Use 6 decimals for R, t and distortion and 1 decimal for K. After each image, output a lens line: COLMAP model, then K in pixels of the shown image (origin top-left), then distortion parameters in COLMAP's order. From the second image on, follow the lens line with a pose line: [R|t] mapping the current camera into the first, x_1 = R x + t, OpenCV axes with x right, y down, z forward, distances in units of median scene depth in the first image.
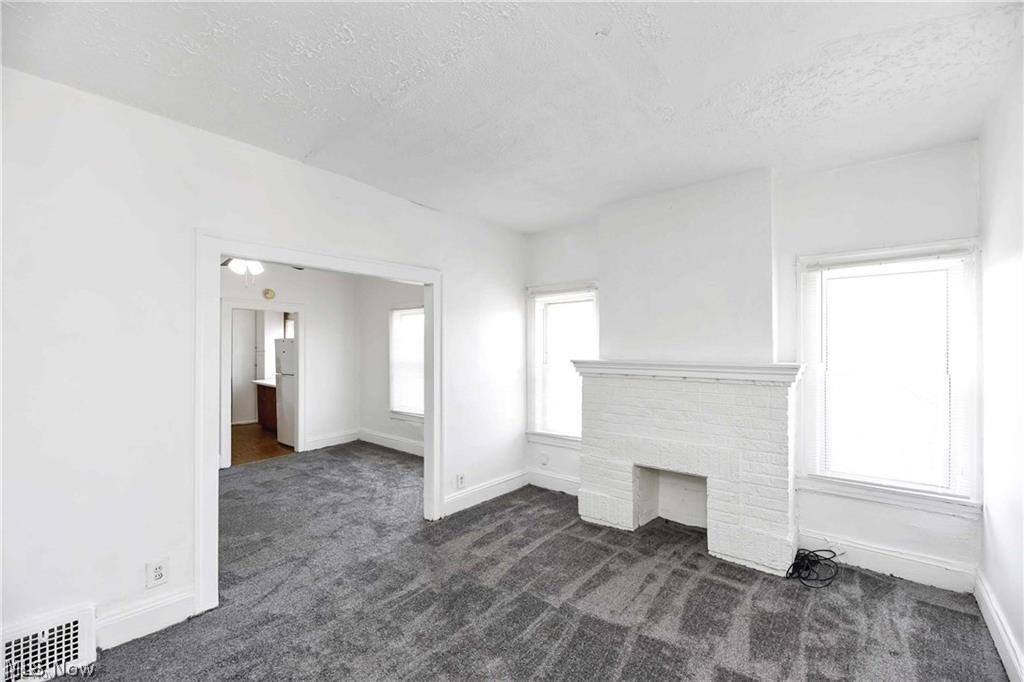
lens RADIAL K [[422.7, 0, 538.5], [0, 422.7, 343.7], [0, 0, 1]] dist [-0.008373, -0.001113]
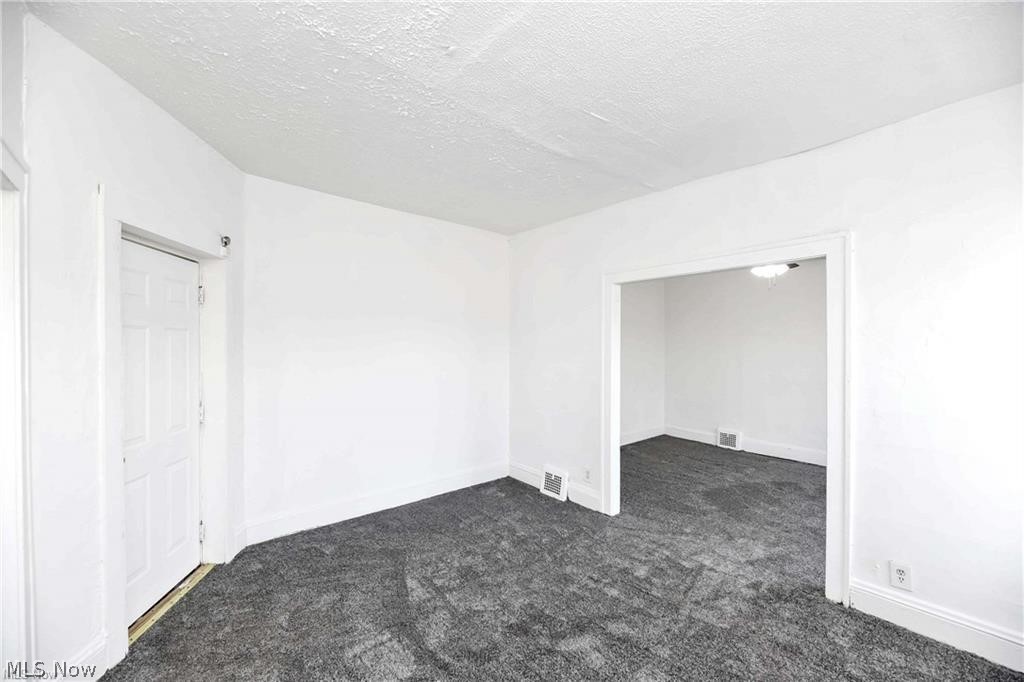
lens RADIAL K [[422.7, 0, 509.2], [0, 422.7, 341.9], [0, 0, 1]] dist [-0.008373, -0.001113]
pose [[-0.187989, 0.002155, -0.982169, 0.535158], [0.000449, 0.999998, 0.002108, -0.010494], [0.982171, -0.000045, -0.187990, 0.601228]]
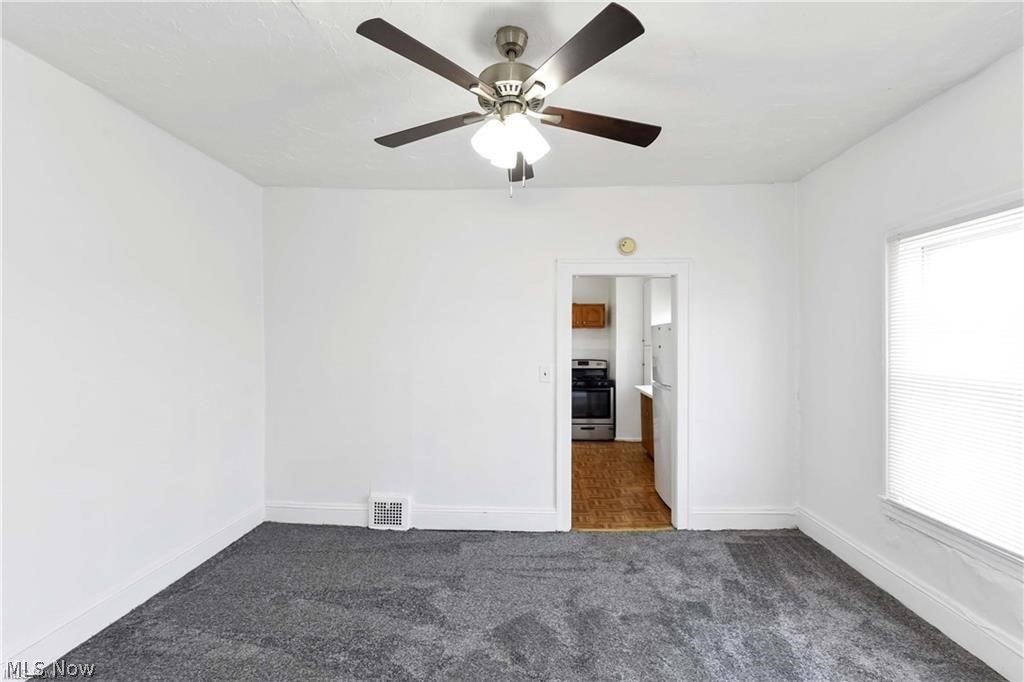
lens RADIAL K [[454.6, 0, 505.8], [0, 454.6, 345.7], [0, 0, 1]] dist [-0.000333, -0.001852]
pose [[0.565006, 0.005495, -0.825069, -0.348136], [0.010176, 0.999855, 0.013627, 0.012462], [0.825024, -0.016095, 0.564868, 0.808760]]
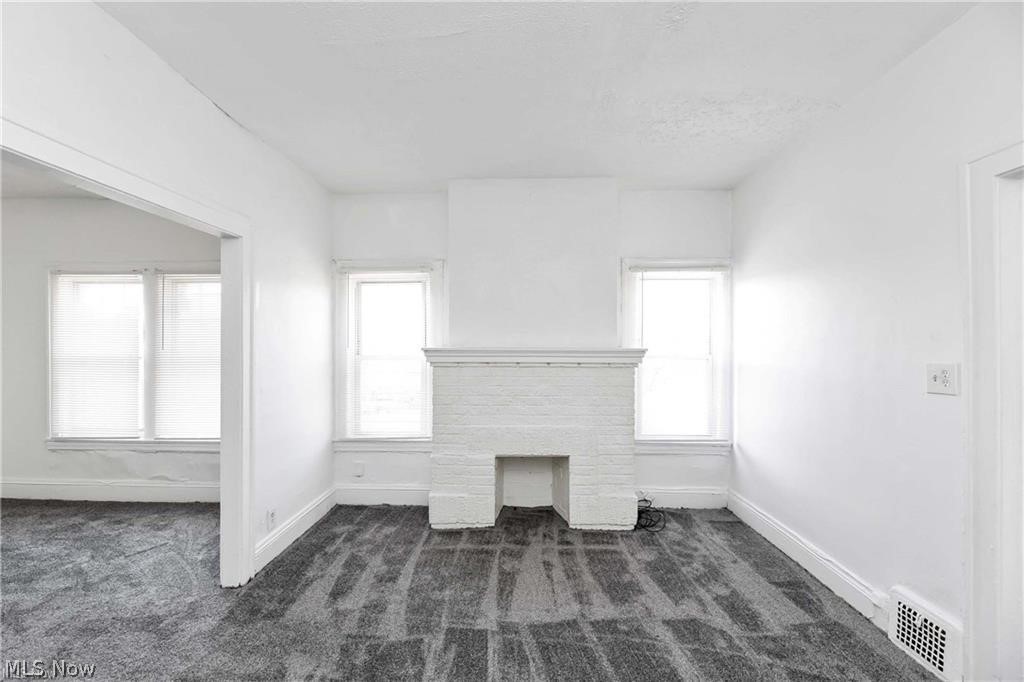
lens RADIAL K [[428.9, 0, 513.6], [0, 428.9, 340.9], [0, 0, 1]] dist [-0.003543, -0.003117]
pose [[0.804293, 0.001749, 0.594231, -0.303697], [-0.005469, 0.999975, 0.004459, 0.019227], [-0.594208, -0.006836, 0.804282, 0.185809]]
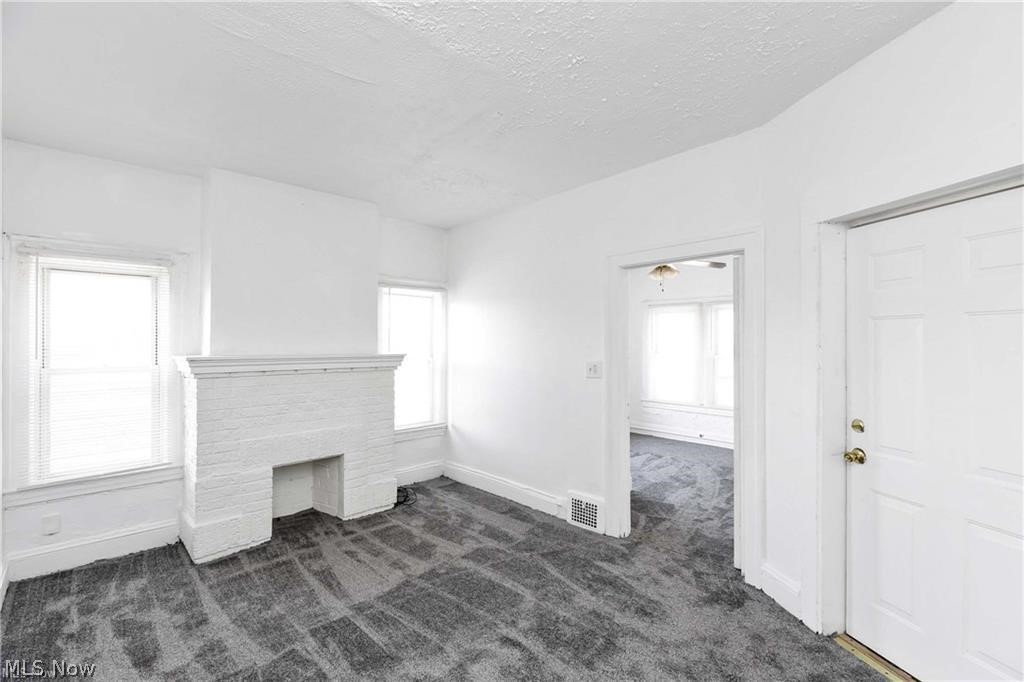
lens RADIAL K [[422.7, 0, 466.6], [0, 422.7, 343.8], [0, 0, 1]] dist [-0.008373, -0.001113]
pose [[0.211170, -0.001030, 0.977449, -0.560071], [-0.009348, 0.999952, 0.003074, 0.006897], [-0.977405, -0.009786, 0.211151, 0.370777]]
